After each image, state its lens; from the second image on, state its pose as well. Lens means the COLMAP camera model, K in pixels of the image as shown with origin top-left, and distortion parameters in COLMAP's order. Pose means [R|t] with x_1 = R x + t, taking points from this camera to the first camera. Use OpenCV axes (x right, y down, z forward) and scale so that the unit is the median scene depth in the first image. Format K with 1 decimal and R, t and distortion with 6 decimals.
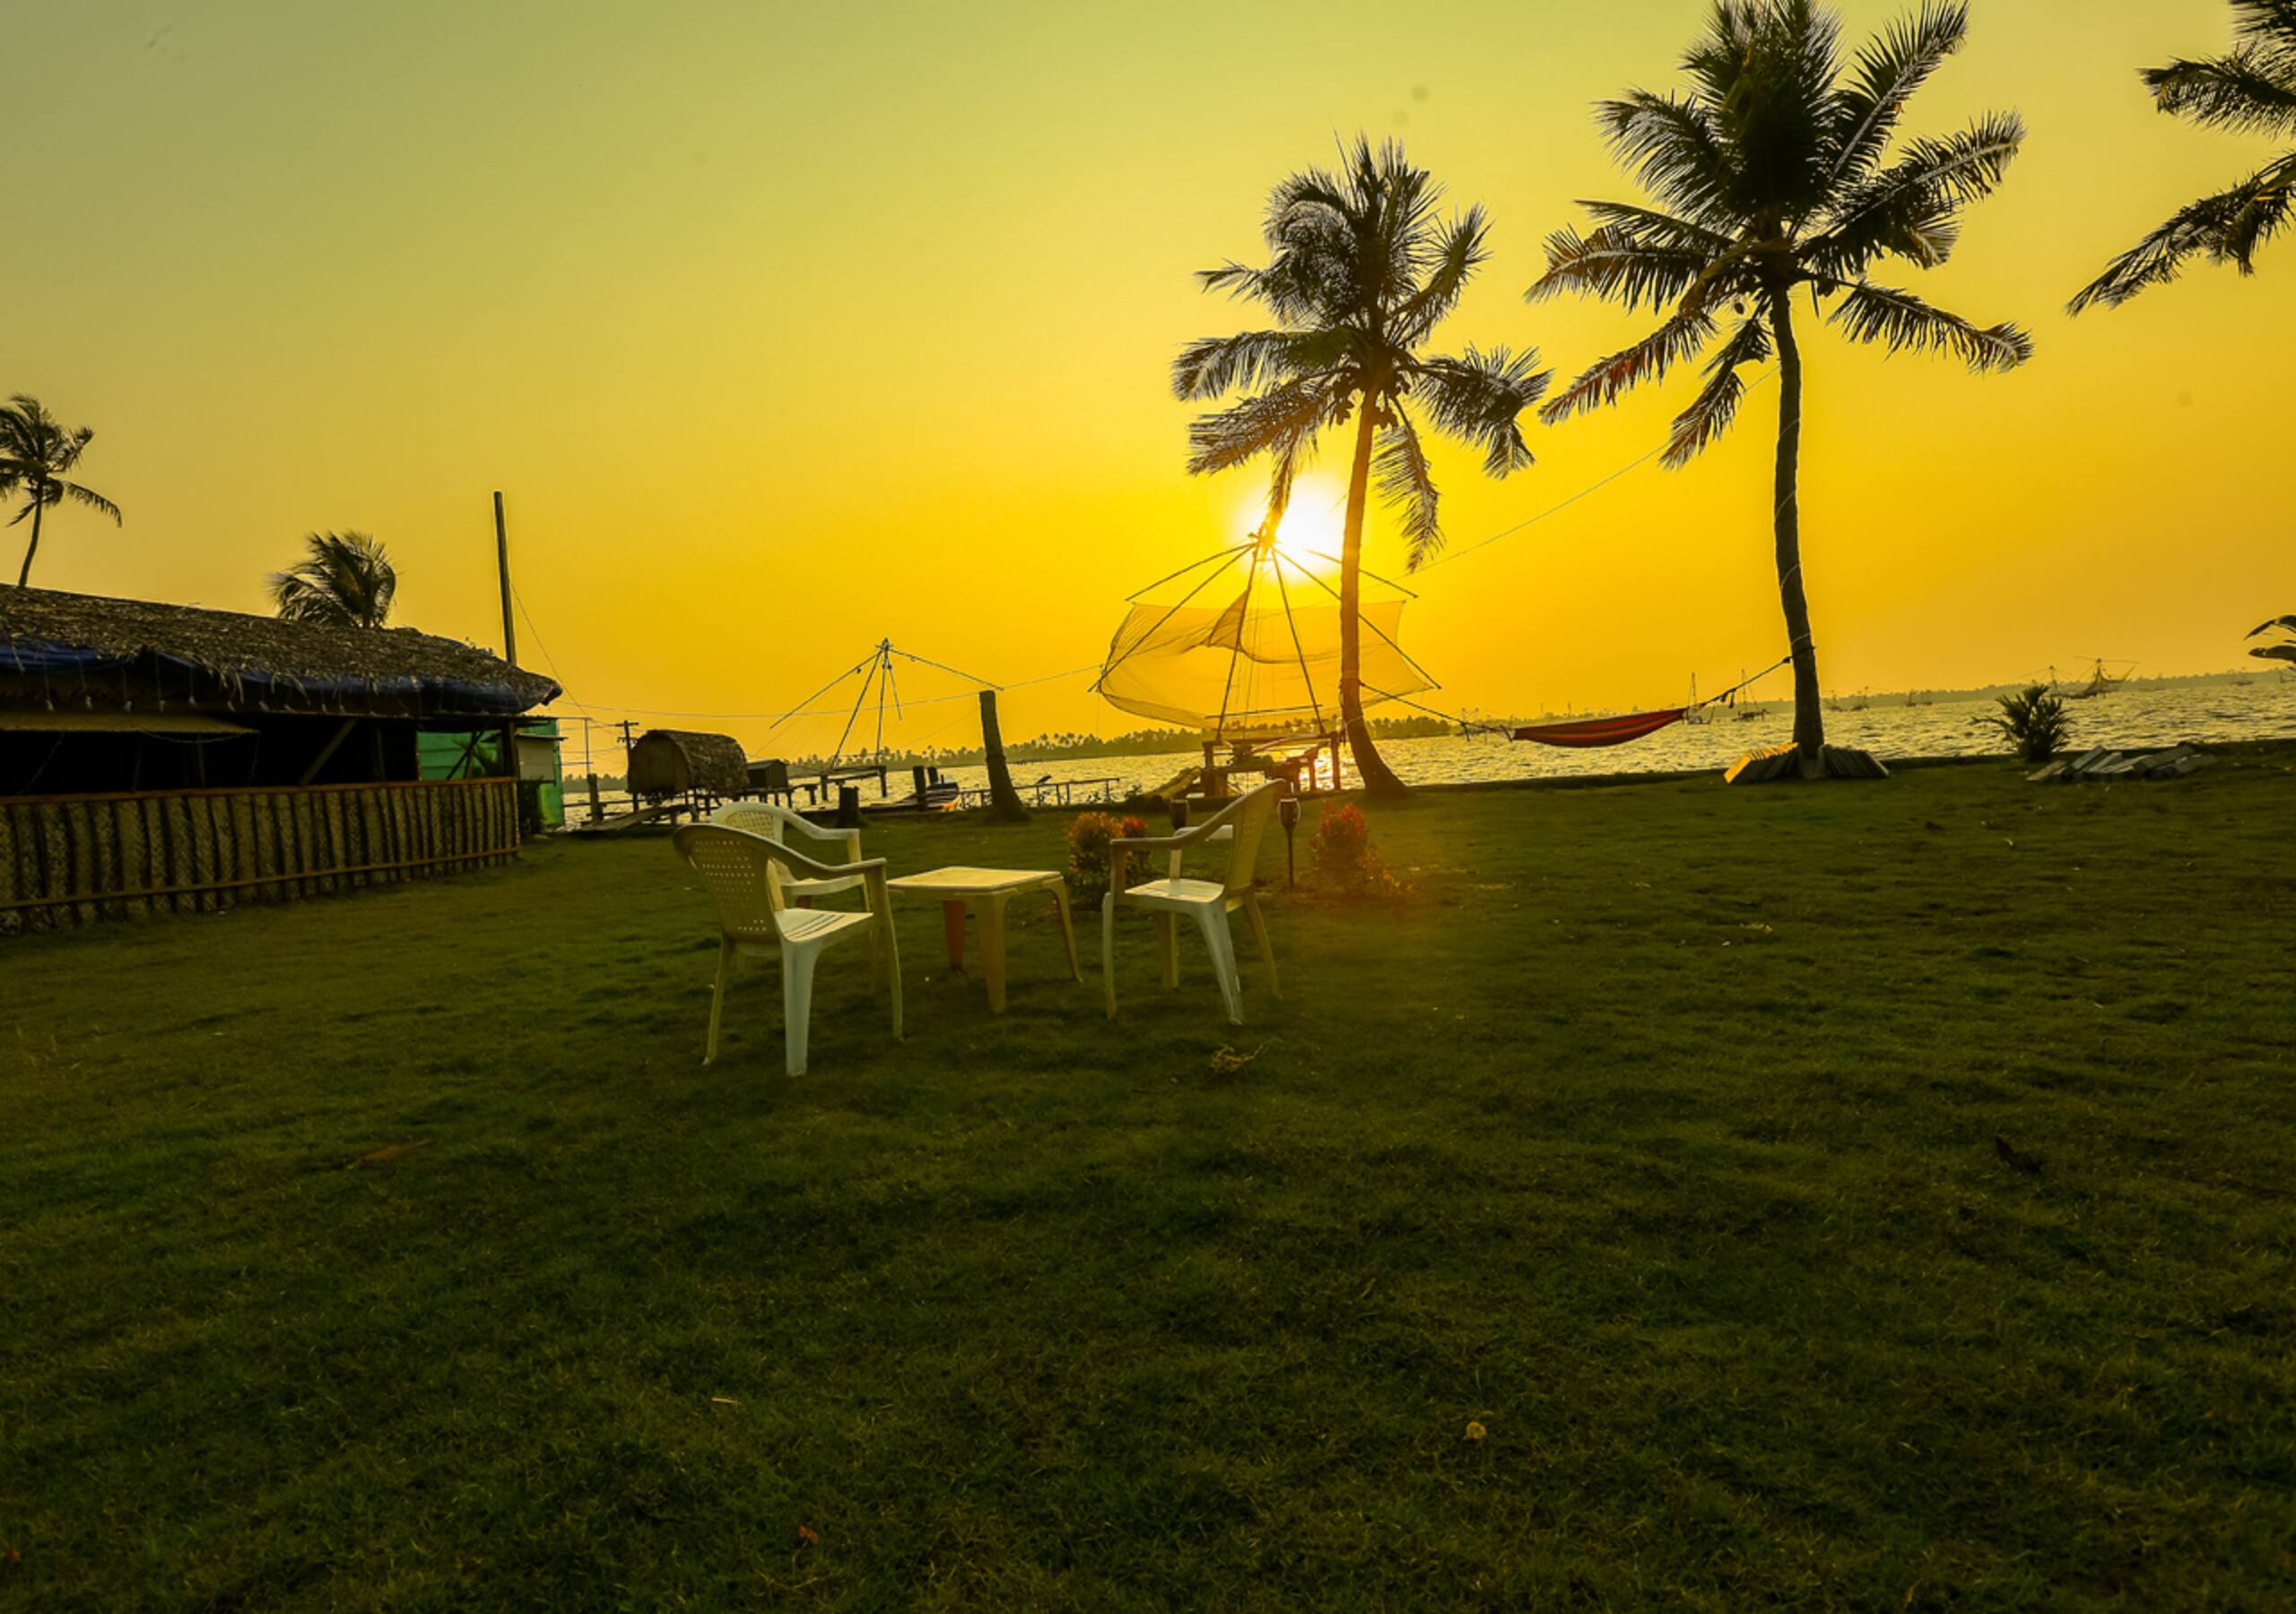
lens RADIAL K [[1102.9, 0, 1090.4], [0, 1102.9, 809.4], [0, 0, 1]] dist [-0.025810, 0.000343]
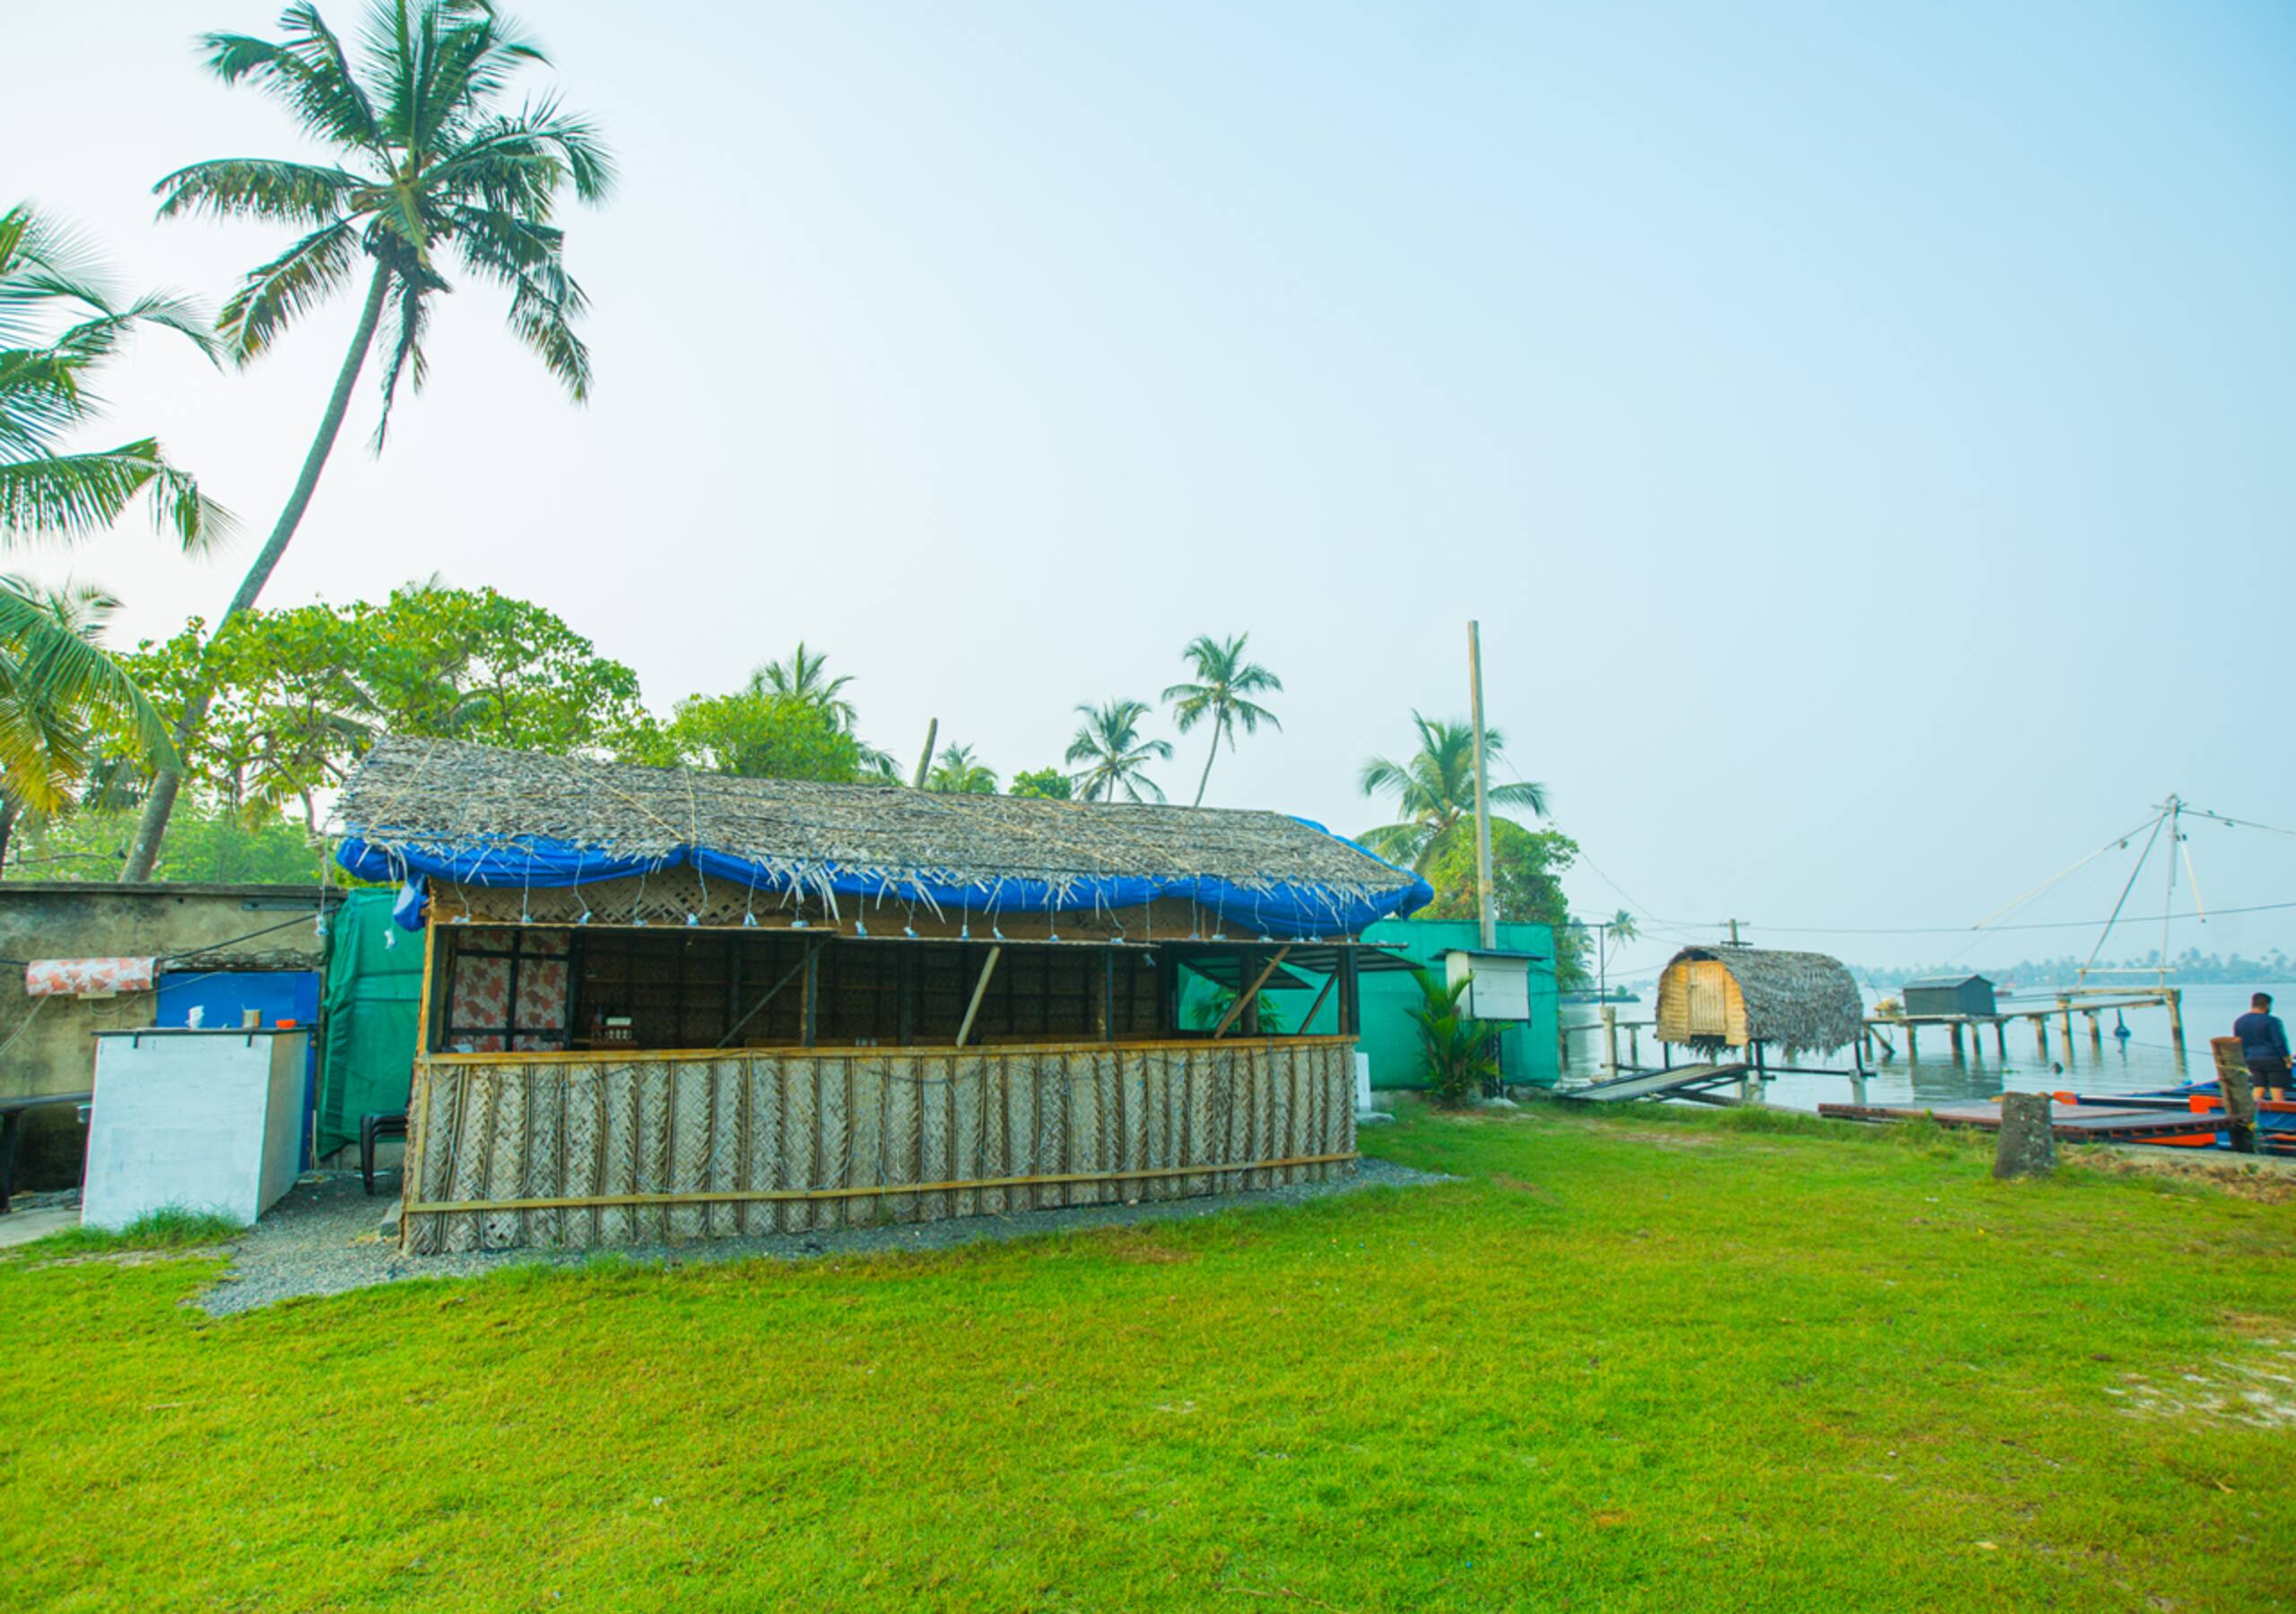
lens RADIAL K [[1245.1, 0, 1148.0], [0, 1245.1, 807.0], [0, 0, 1]] dist [-0.056398, 0.025687]
pose [[0.627726, -0.056389, -0.776389, -0.061510], [-0.071577, 0.988967, -0.129700, -0.071246], [0.775136, 0.136987, 0.616764, 0.571172]]
